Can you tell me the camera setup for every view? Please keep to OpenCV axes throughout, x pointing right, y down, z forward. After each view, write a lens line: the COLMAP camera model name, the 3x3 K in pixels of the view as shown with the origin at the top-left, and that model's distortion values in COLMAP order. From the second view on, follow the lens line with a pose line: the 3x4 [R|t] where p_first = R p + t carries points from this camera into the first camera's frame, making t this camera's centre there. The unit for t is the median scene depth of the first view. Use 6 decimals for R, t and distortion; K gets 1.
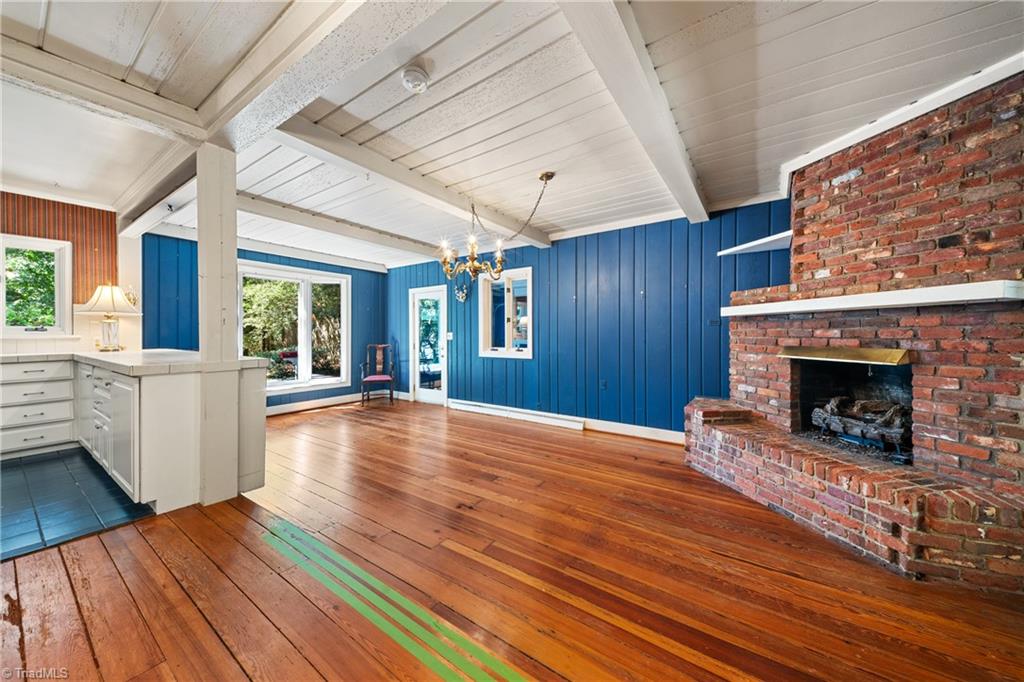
lens RADIAL K [[349.0, 0, 505.7], [0, 349.0, 335.0], [0, 0, 1]] dist [0.011728, -0.001453]
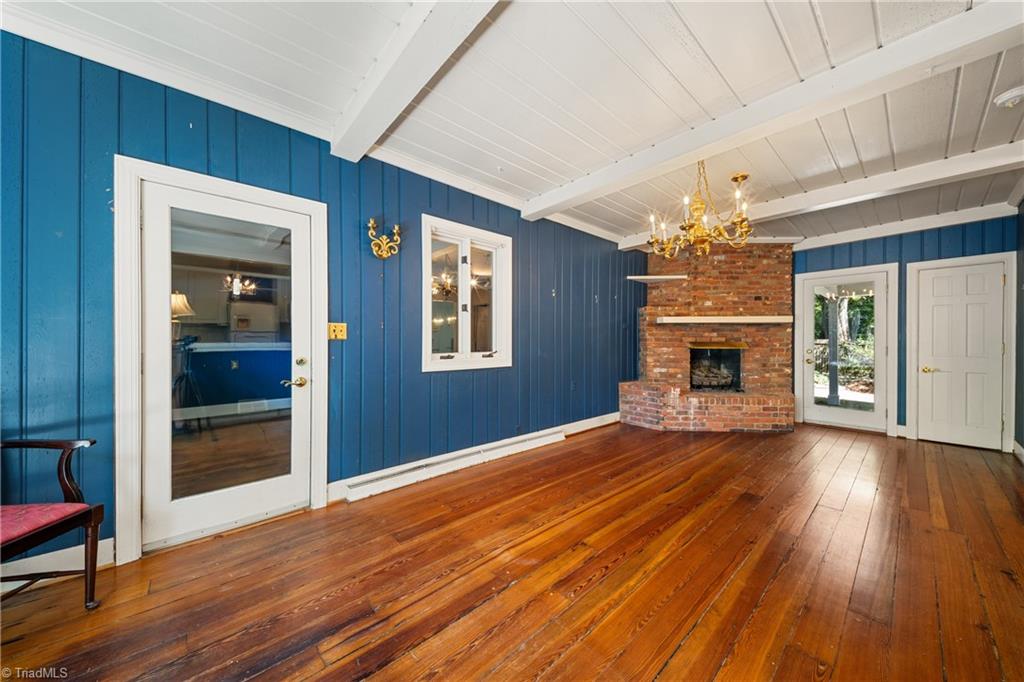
lens RADIAL K [[349.0, 0, 505.9], [0, 349.0, 341.8], [0, 0, 1]] dist [0.011728, -0.001453]
pose [[0.234869, -0.001467, 0.972026, -0.948193], [-0.002304, 0.999995, 0.002066, 0.025766], [-0.972024, -0.002725, 0.234864, 1.285441]]
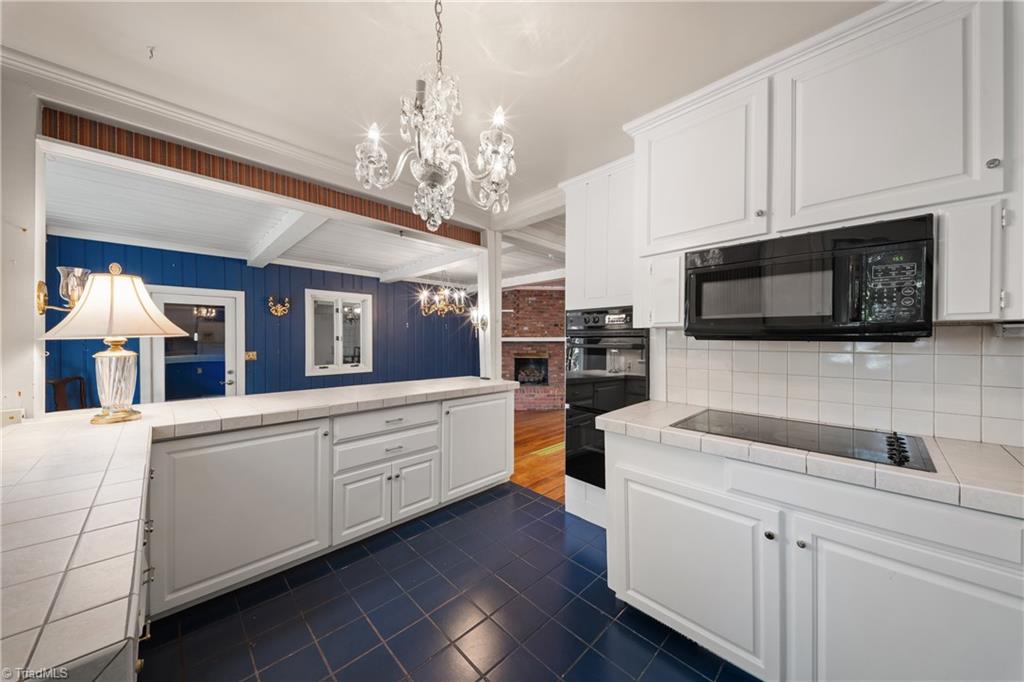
lens RADIAL K [[349.0, 0, 515.4], [0, 349.0, 337.2], [0, 0, 1]] dist [0.011728, -0.001453]
pose [[0.170511, 0.009952, 0.985306, -1.562527], [0.002236, 0.999943, -0.010487, -0.055222], [-0.985353, 0.003991, 0.170479, 0.469768]]
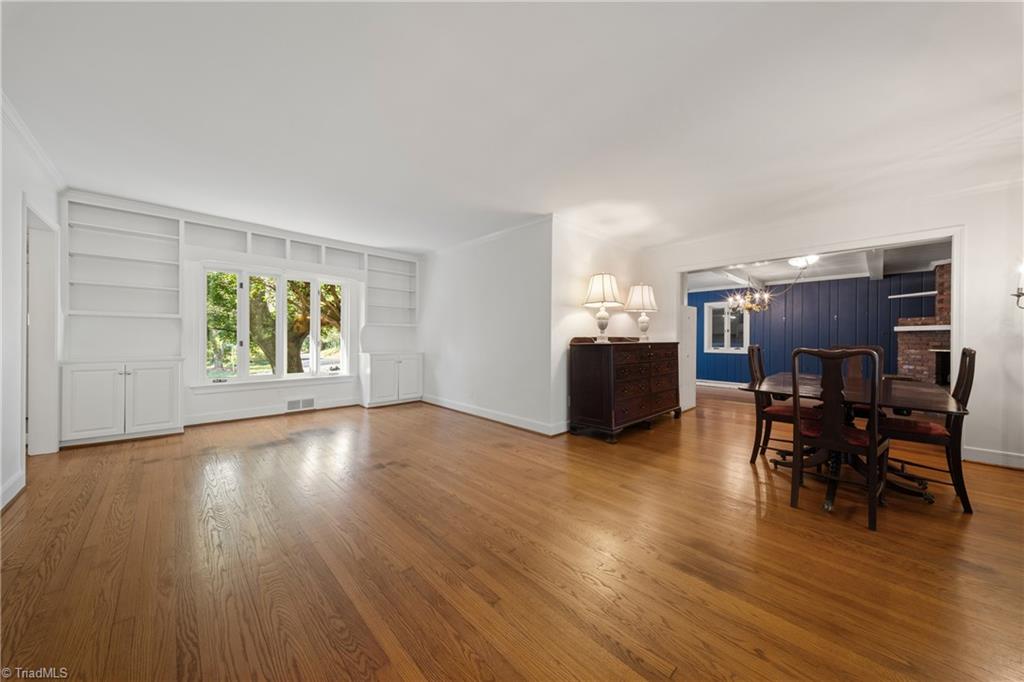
lens RADIAL K [[349.0, 0, 502.2], [0, 349.0, 337.9], [0, 0, 1]] dist [0.011728, -0.001453]
pose [[0.977588, 0.006702, -0.210420, -1.139018], [-0.007504, 0.999967, -0.003012, 0.009523], [0.210393, 0.004524, 0.977606, -1.437159]]
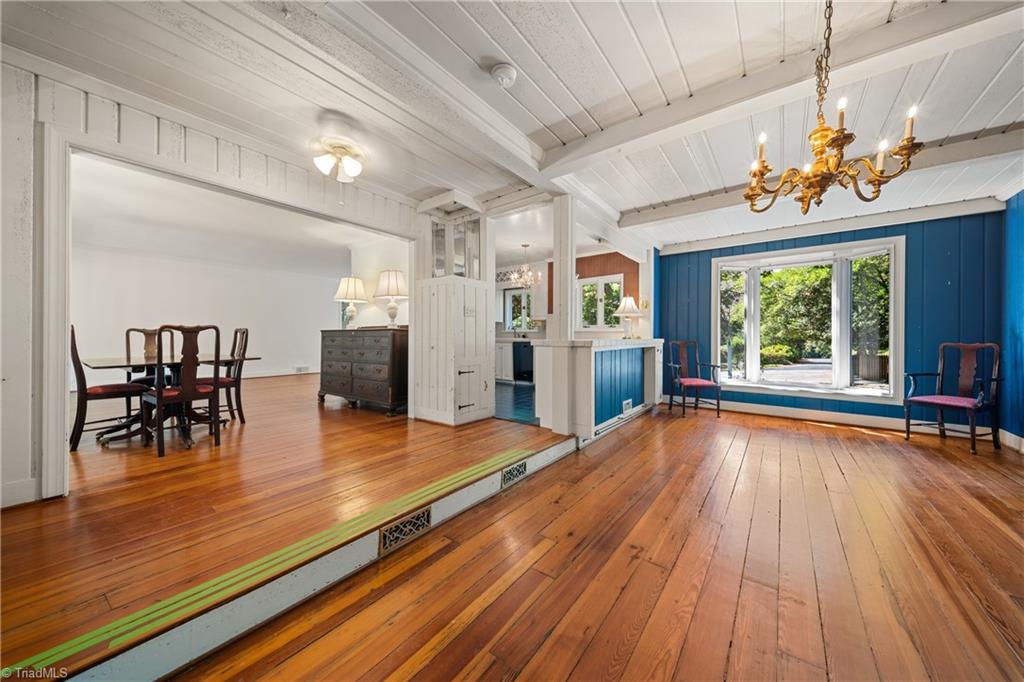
lens RADIAL K [[349.0, 0, 519.2], [0, 349.0, 338.1], [0, 0, 1]] dist [0.011728, -0.001453]
pose [[-0.032728, 0.001907, -0.999462, 0.472833], [-0.007402, 0.999970, 0.002150, 0.046908], [0.999437, 0.007468, -0.032713, 0.618180]]
